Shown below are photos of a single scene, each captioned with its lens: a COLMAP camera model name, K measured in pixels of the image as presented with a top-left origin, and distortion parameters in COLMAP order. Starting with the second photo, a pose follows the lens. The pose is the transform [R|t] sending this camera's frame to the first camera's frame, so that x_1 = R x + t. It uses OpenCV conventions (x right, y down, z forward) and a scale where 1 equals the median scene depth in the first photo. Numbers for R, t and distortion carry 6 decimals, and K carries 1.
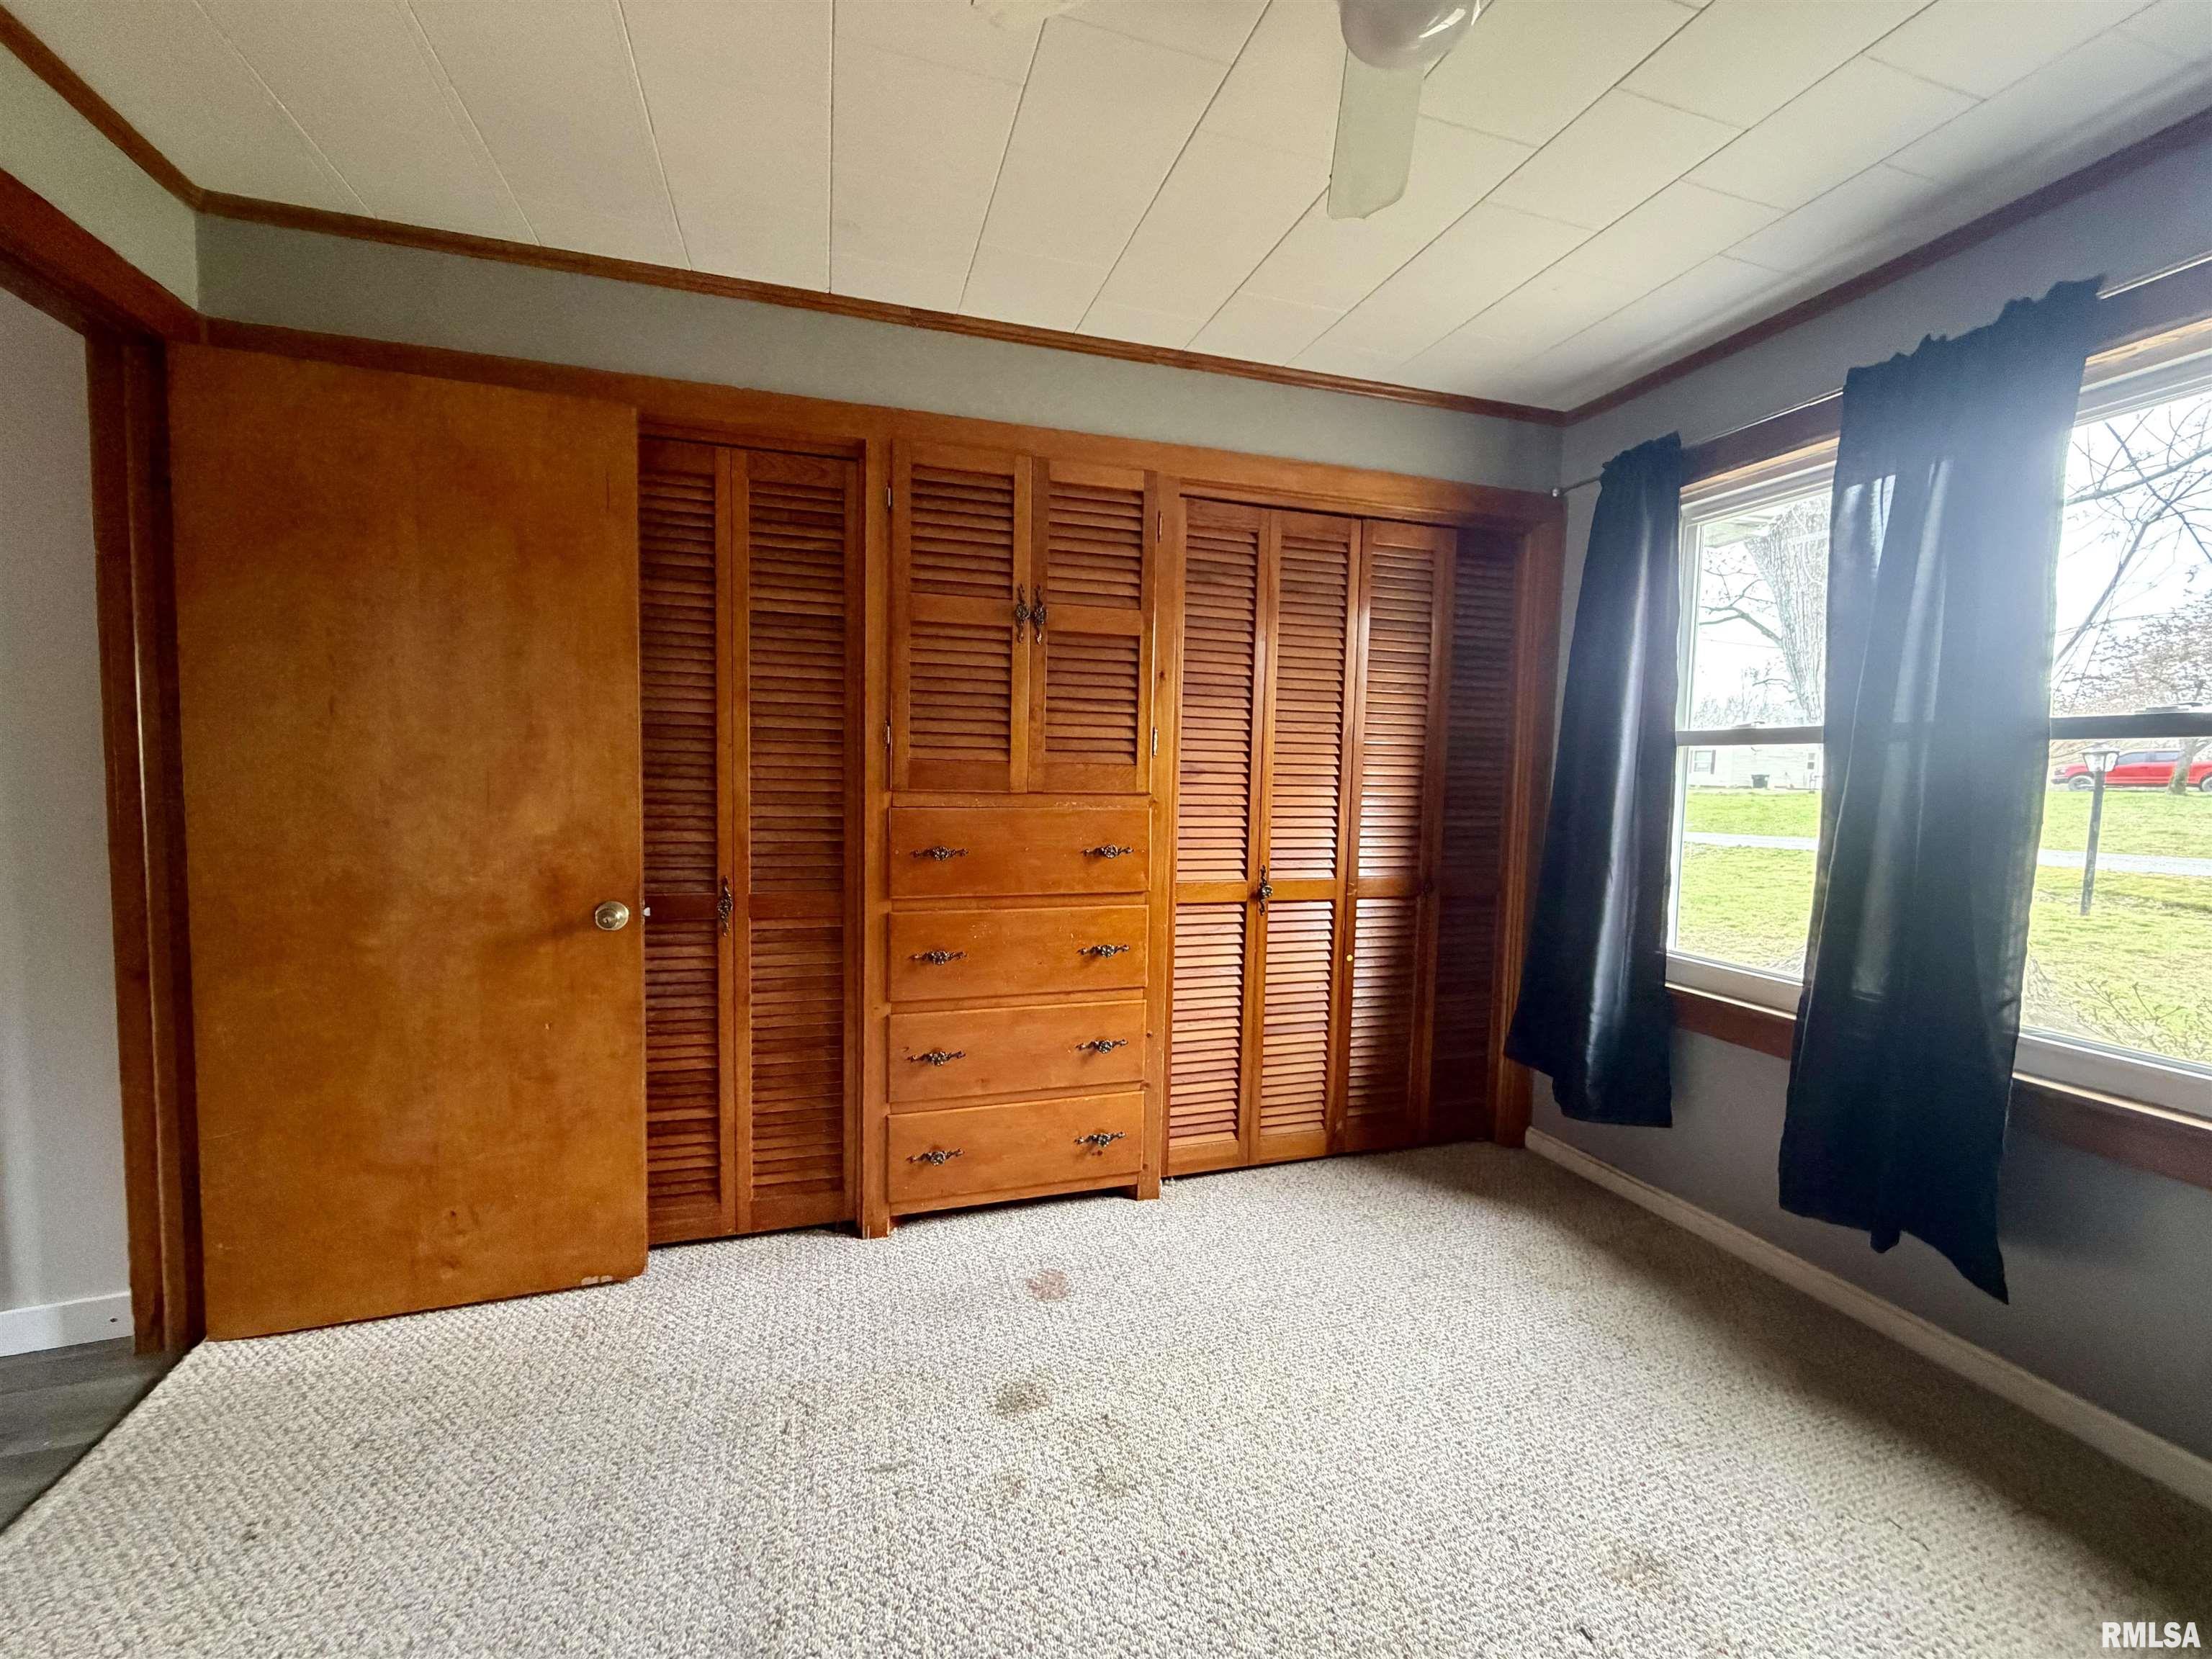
lens RADIAL K [[880.3, 0, 1101.2], [0, 880.3, 819.0], [0, 0, 1]] dist [-0.000800, 0.000320]
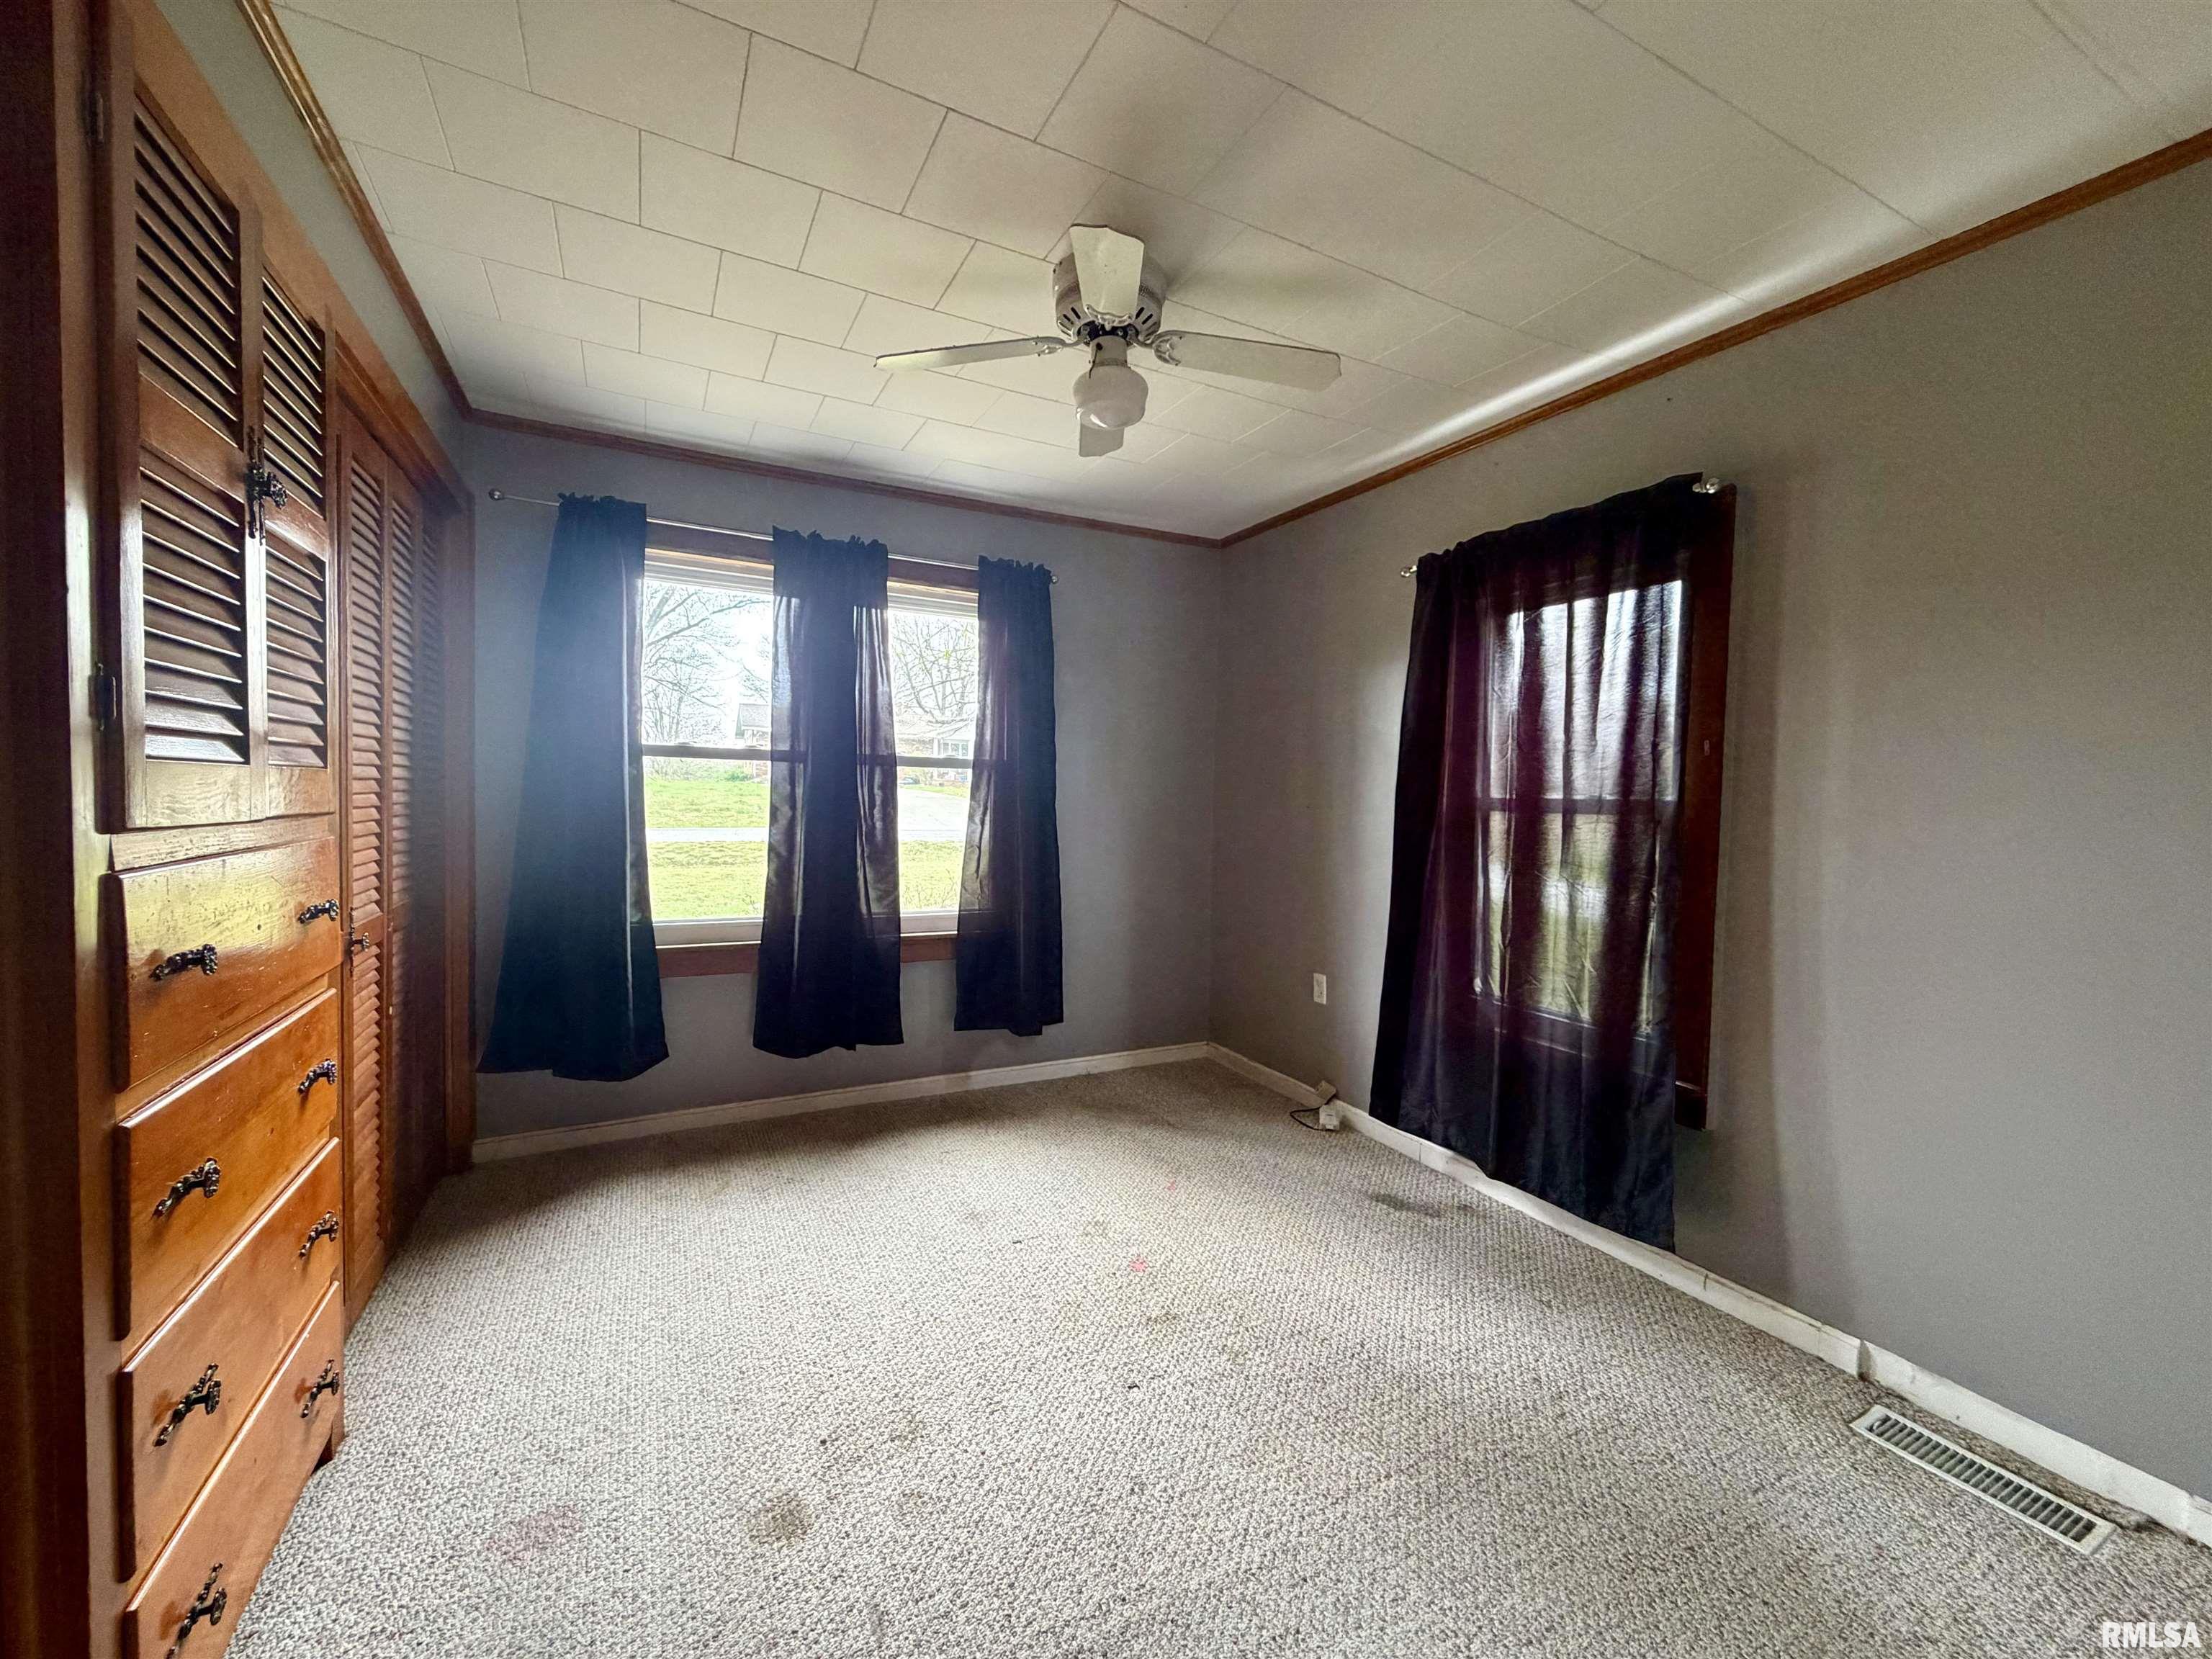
lens RADIAL K [[880.3, 0, 1094.1], [0, 880.3, 827.8], [0, 0, 1]] dist [-0.000800, 0.000320]
pose [[-0.164190, -0.058939, 0.984666, -0.814086], [0.028773, 0.997502, 0.064505, -0.053937], [-0.986009, 0.038923, -0.162084, 0.693253]]
